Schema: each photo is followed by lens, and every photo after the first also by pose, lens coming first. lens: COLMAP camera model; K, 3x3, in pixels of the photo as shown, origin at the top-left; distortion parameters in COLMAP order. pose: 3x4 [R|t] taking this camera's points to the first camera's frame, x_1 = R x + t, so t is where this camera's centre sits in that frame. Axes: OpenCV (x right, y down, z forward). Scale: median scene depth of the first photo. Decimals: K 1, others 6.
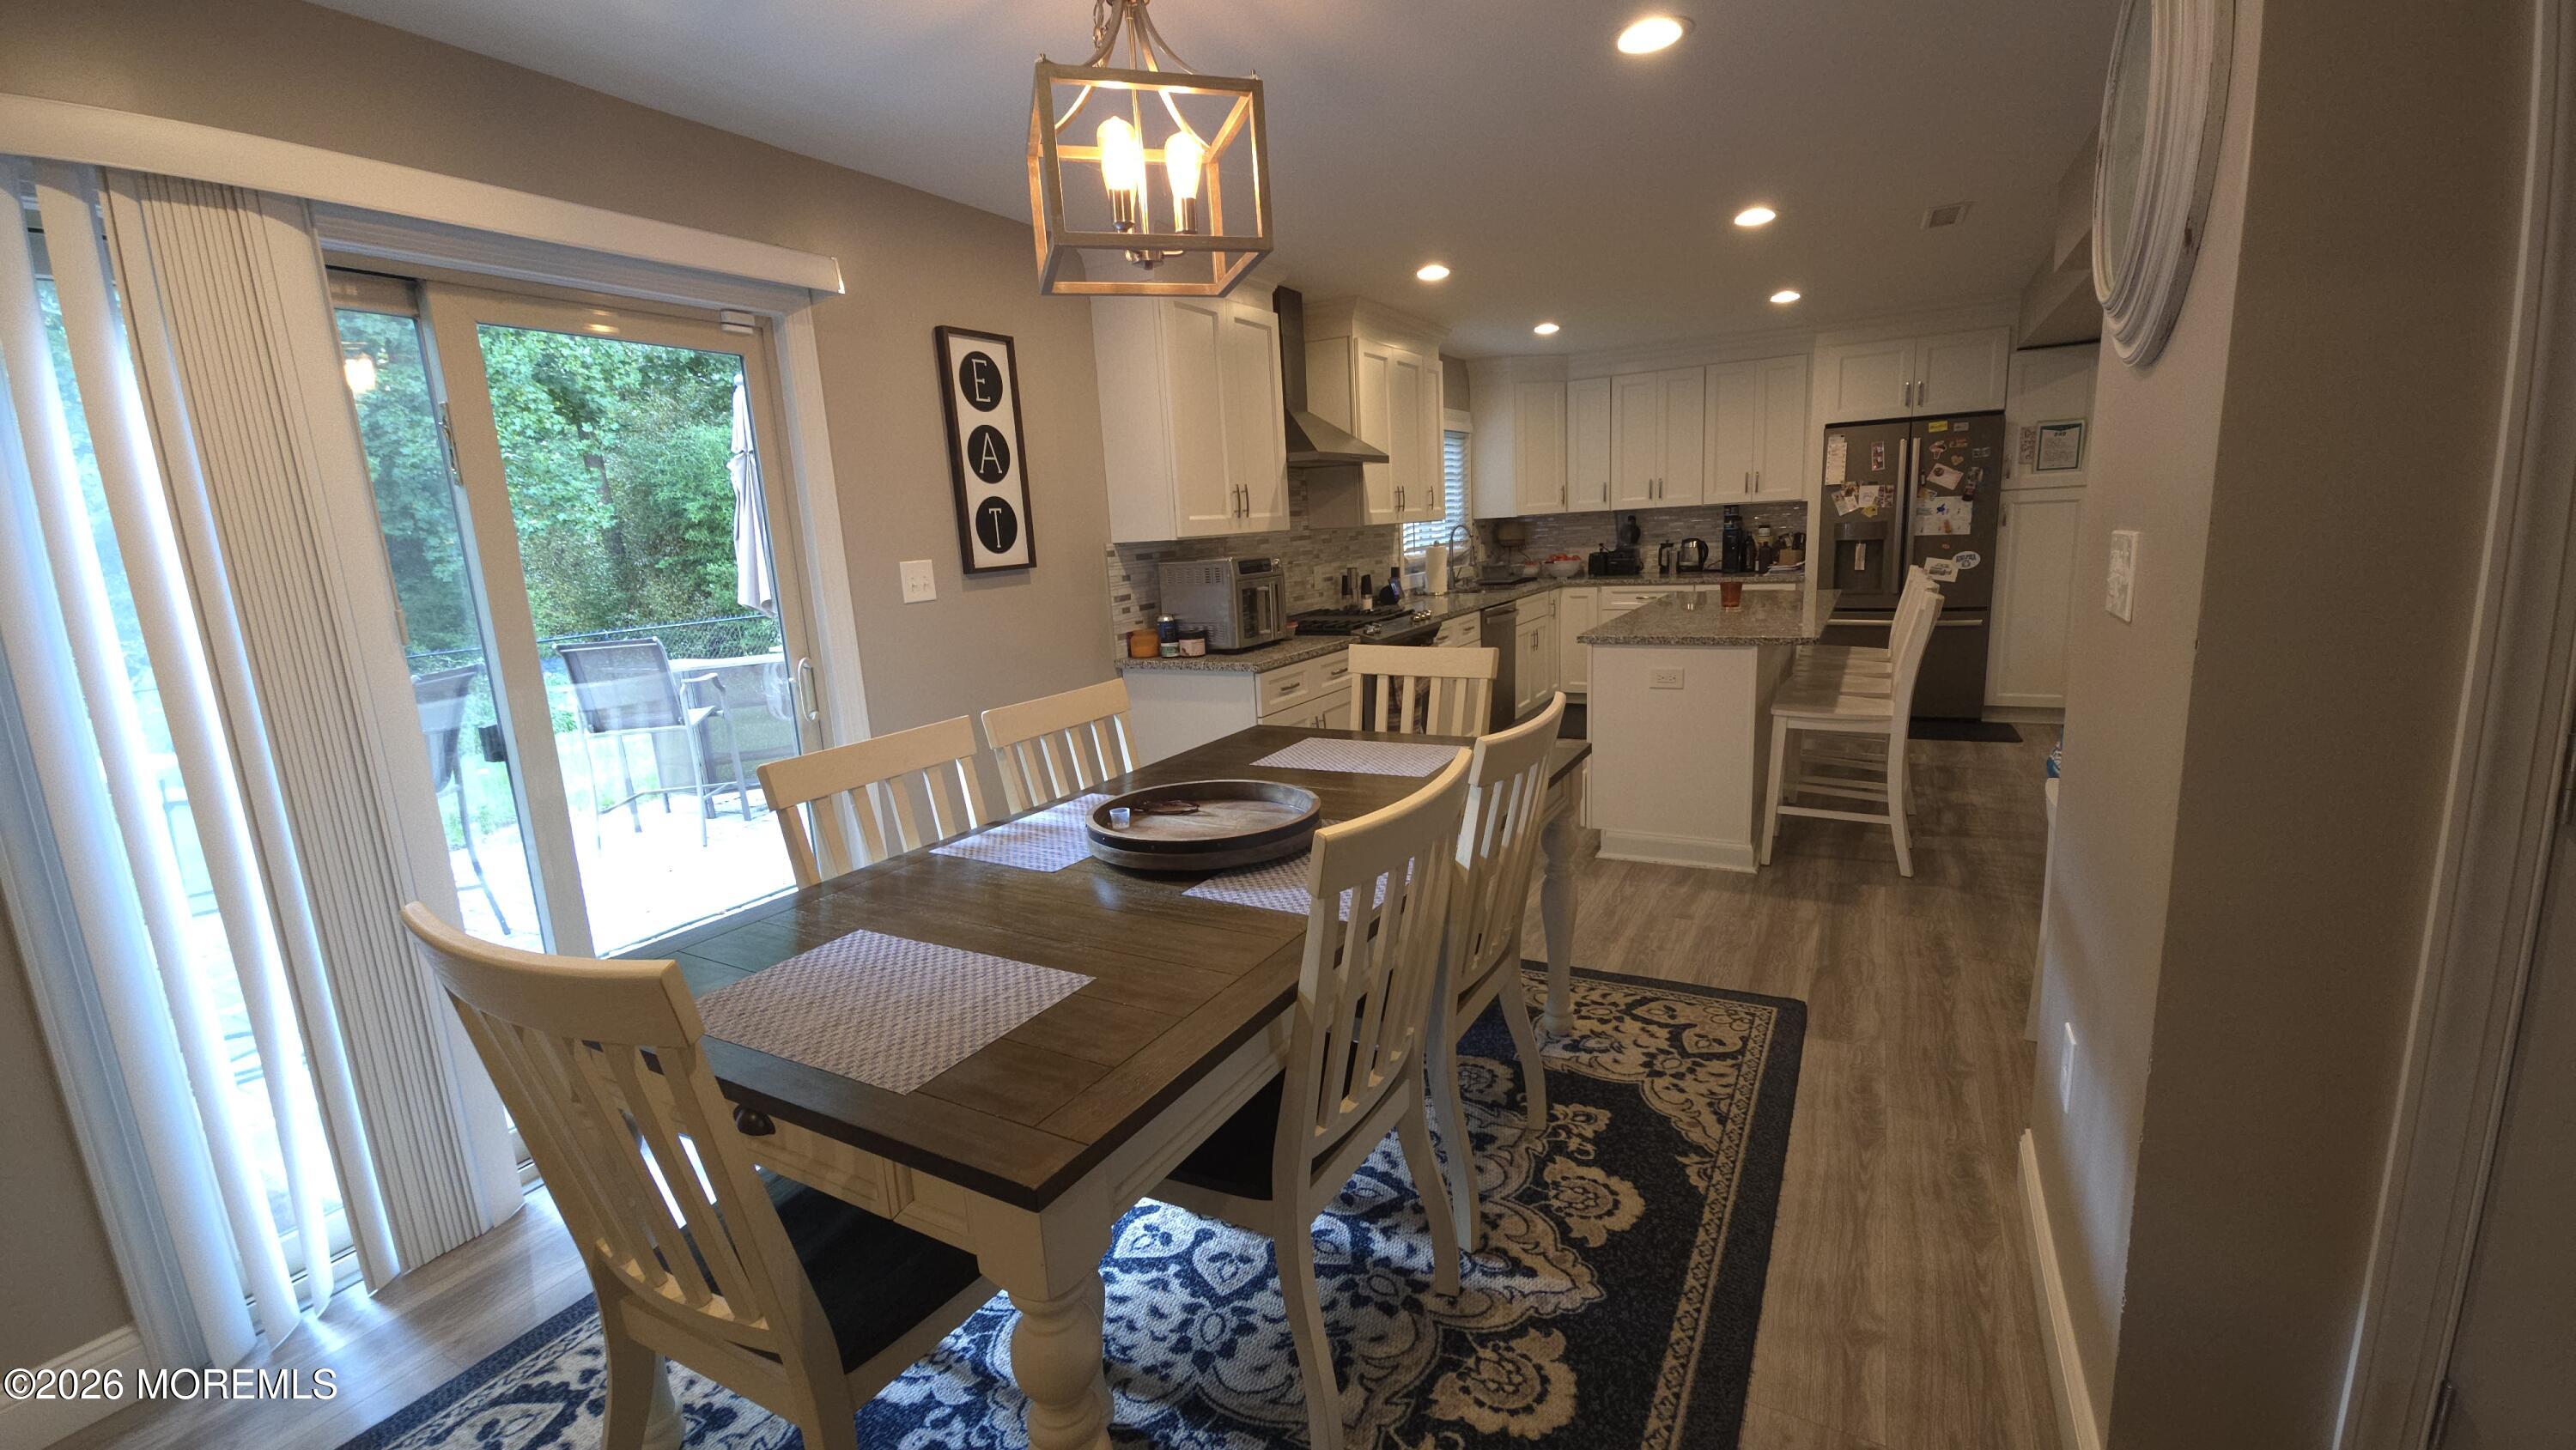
lens RADIAL K [[1045.5, 0, 1297.1], [0, 1045.5, 724.5], [0, 0, 1]] dist [0.001081, -0.000533]
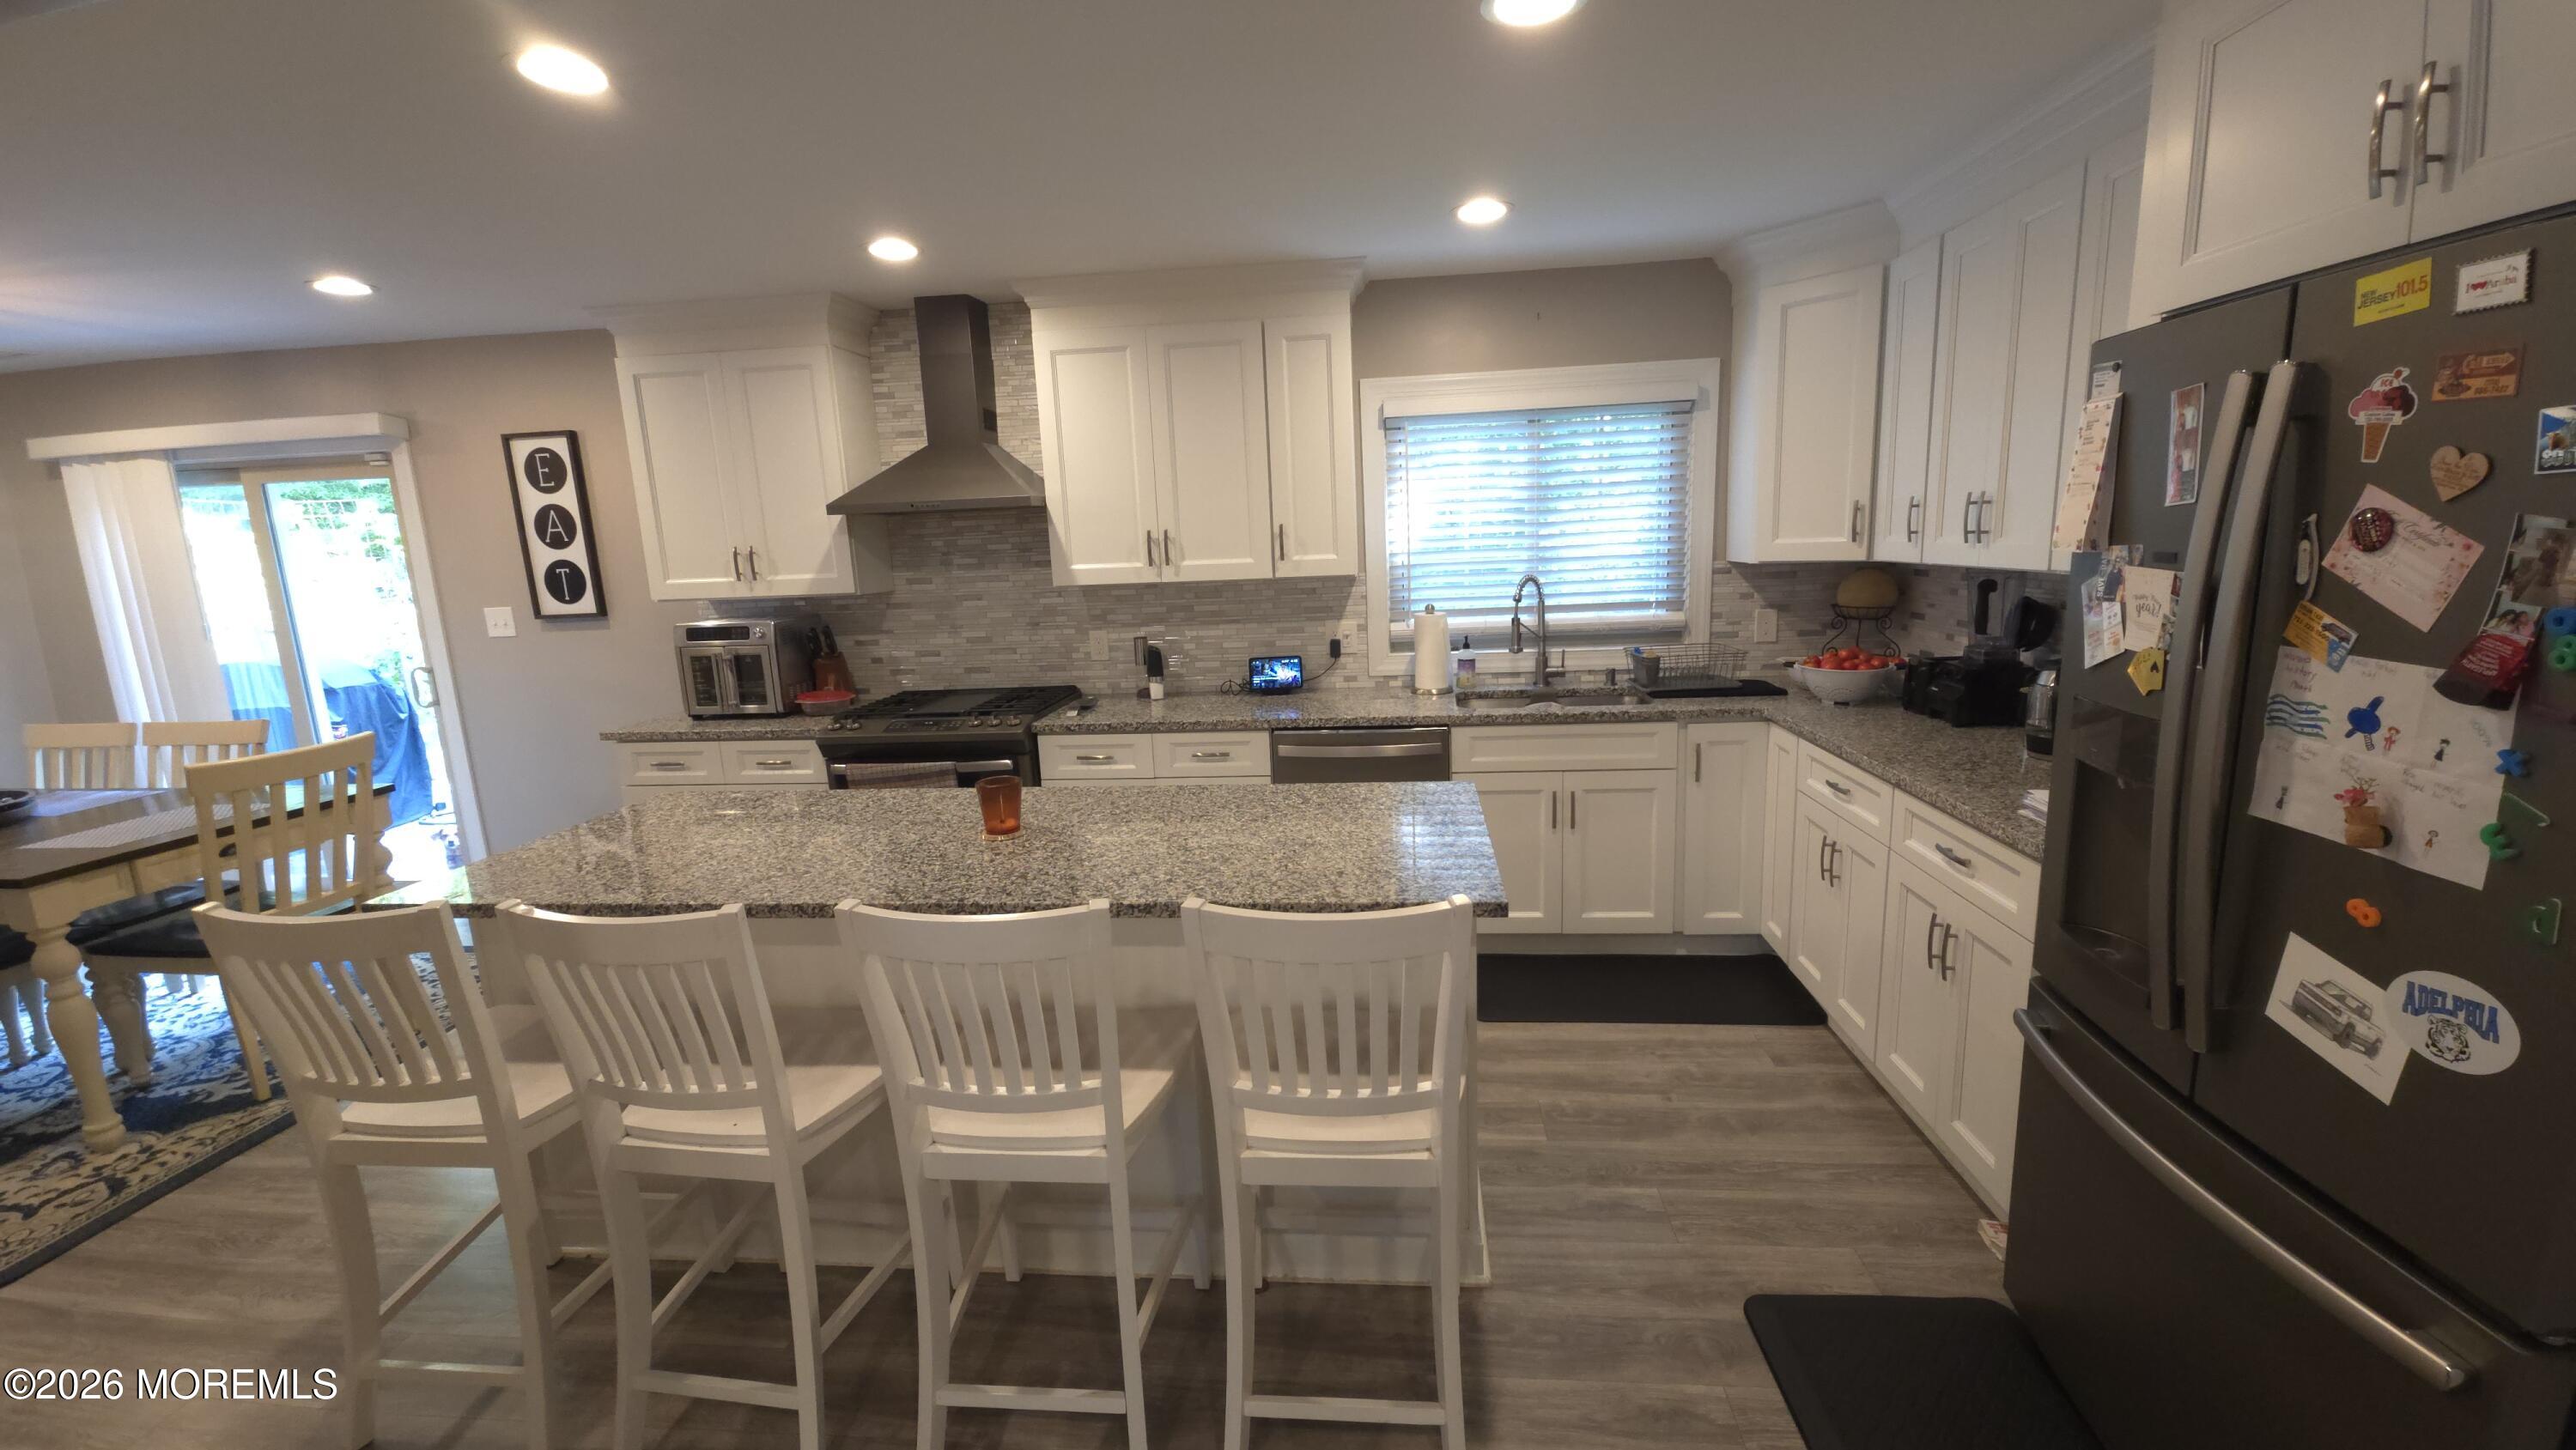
lens RADIAL K [[1045.5, 0, 1293.2], [0, 1045.5, 732.7], [0, 0, 1]] dist [0.001081, -0.000533]
pose [[0.397615, 0.209153, -0.893396, 1.200230], [-0.157977, 0.974738, 0.157887, -0.342170], [0.903850, 0.078358, 0.420613, 1.241743]]
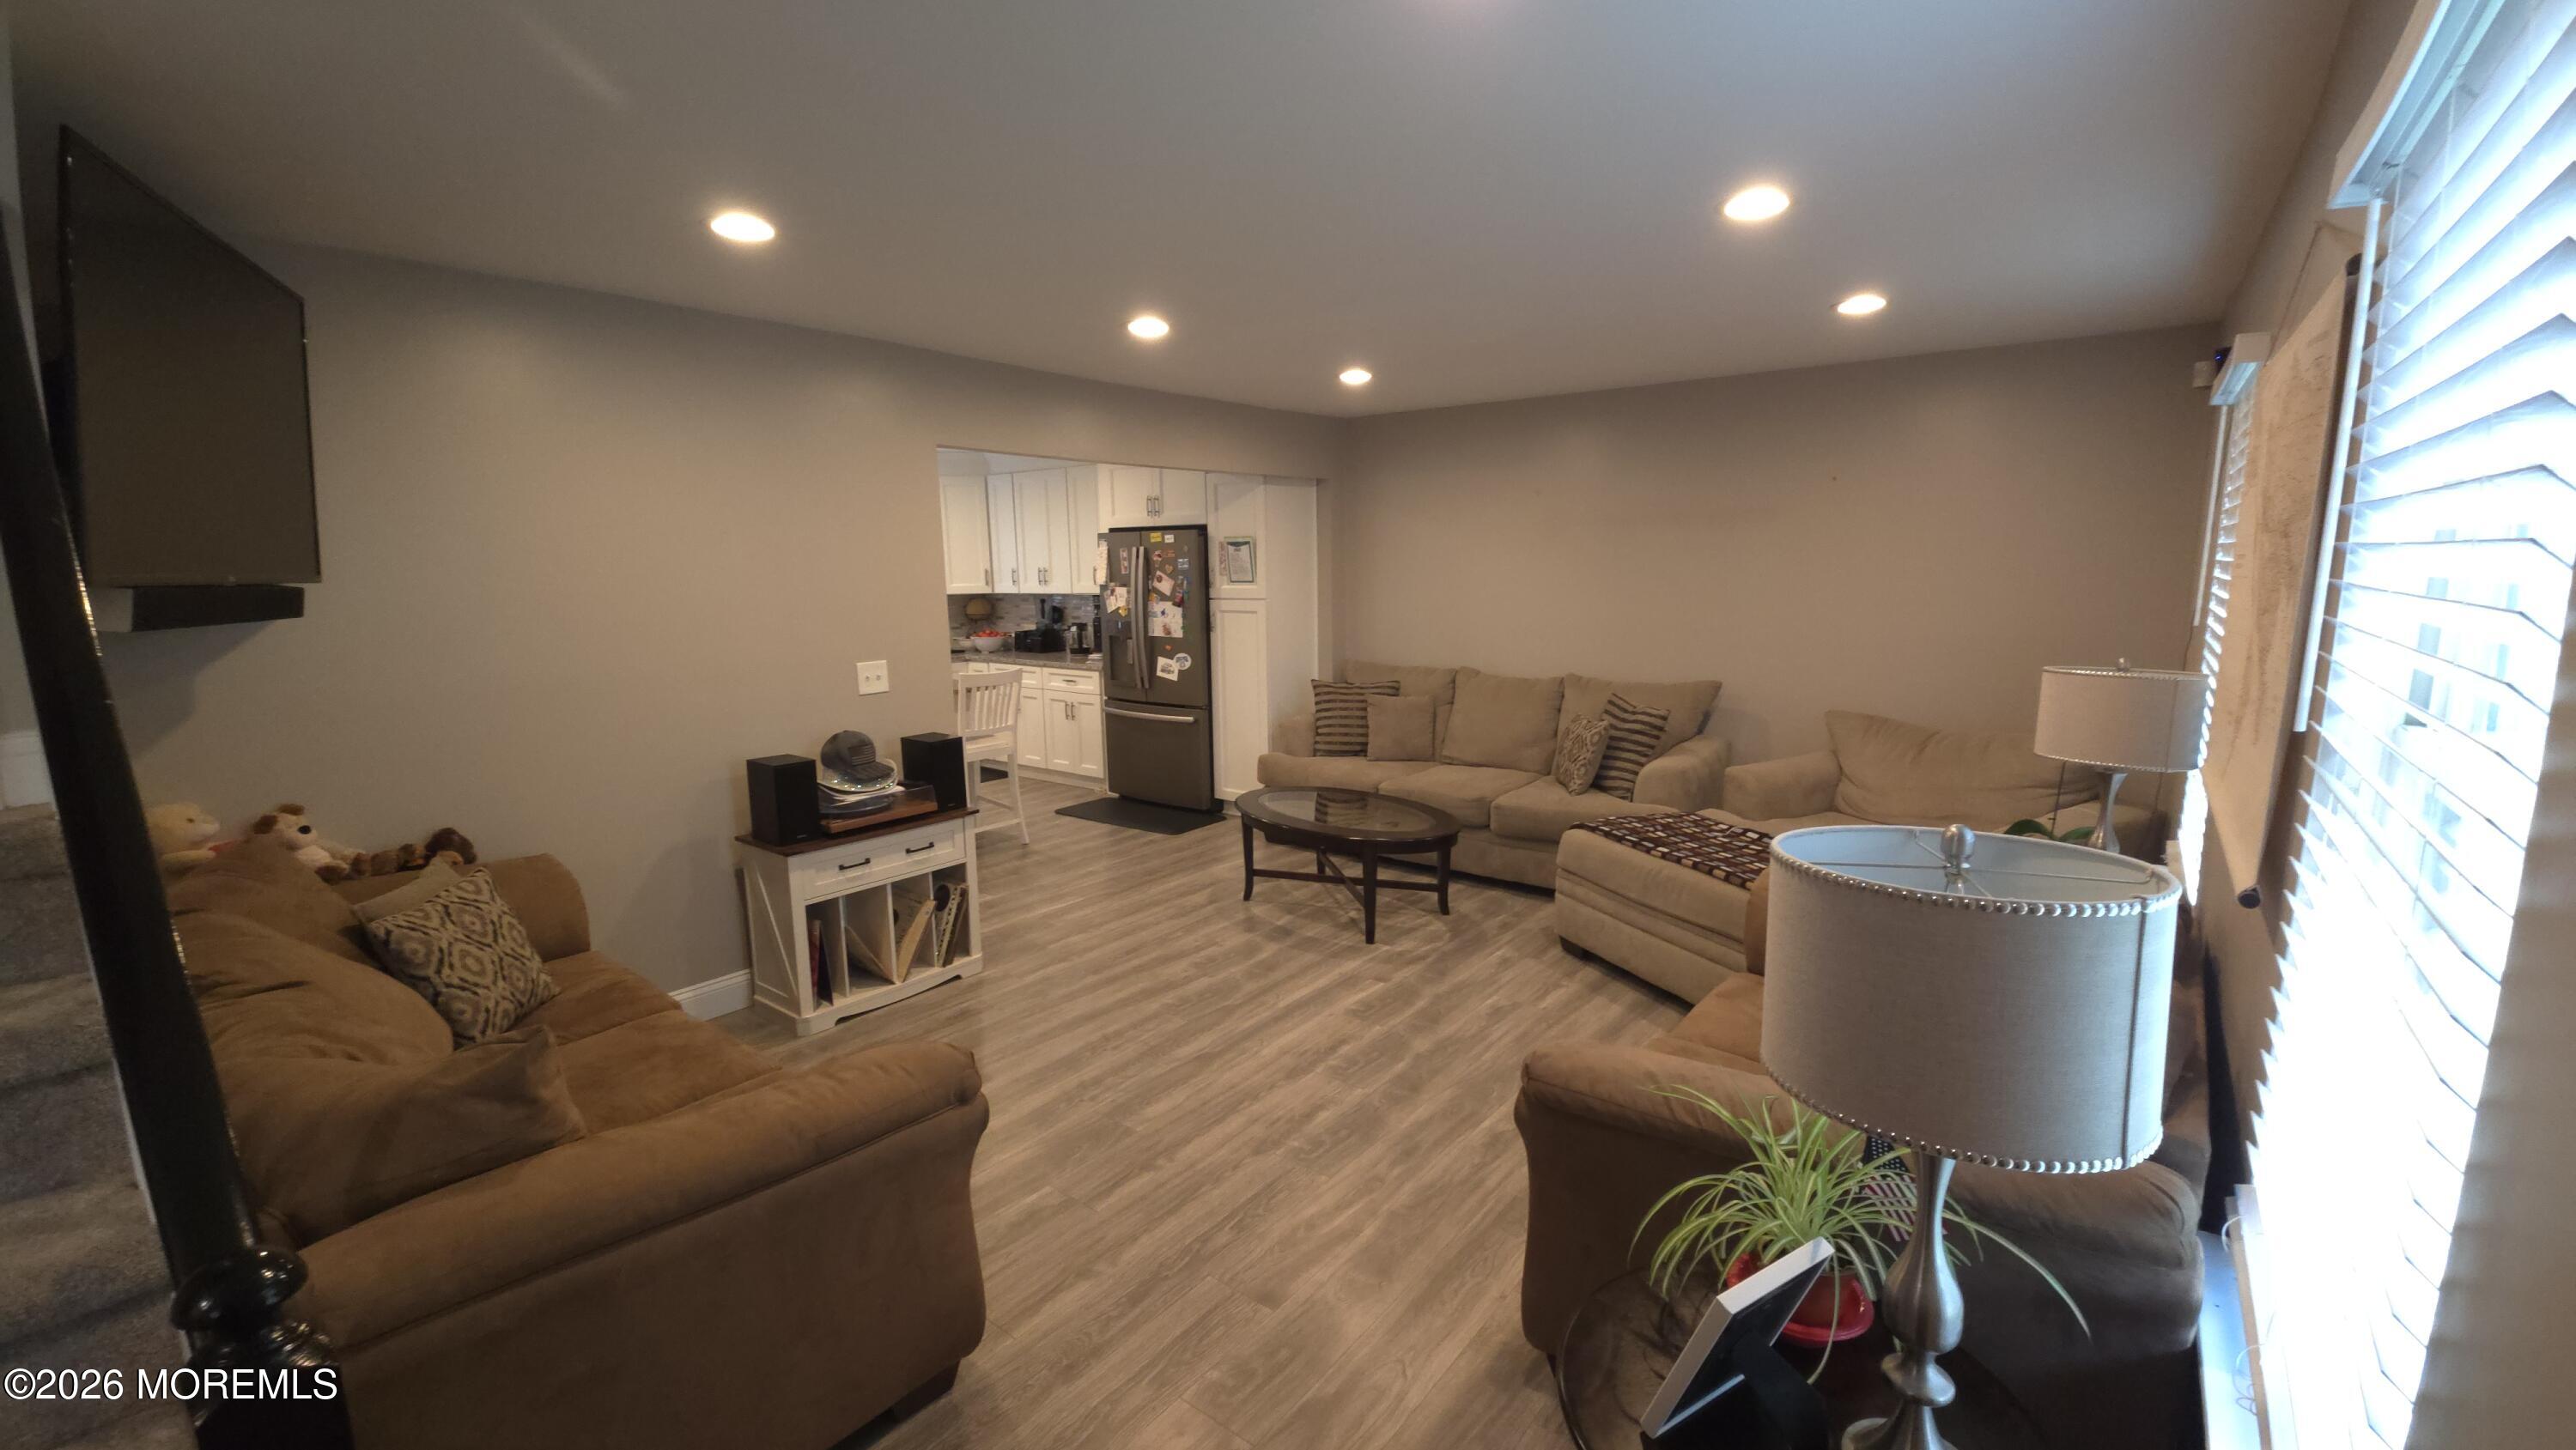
lens RADIAL K [[1045.5, 0, 1293.2], [0, 1045.5, 735.9], [0, 0, 1]] dist [0.001081, -0.000533]
pose [[0.987039, 0.068881, -0.144945, 1.540826], [-0.072955, 0.997070, -0.022982, -0.108099], [0.142938, 0.033259, 0.989173, -0.076227]]
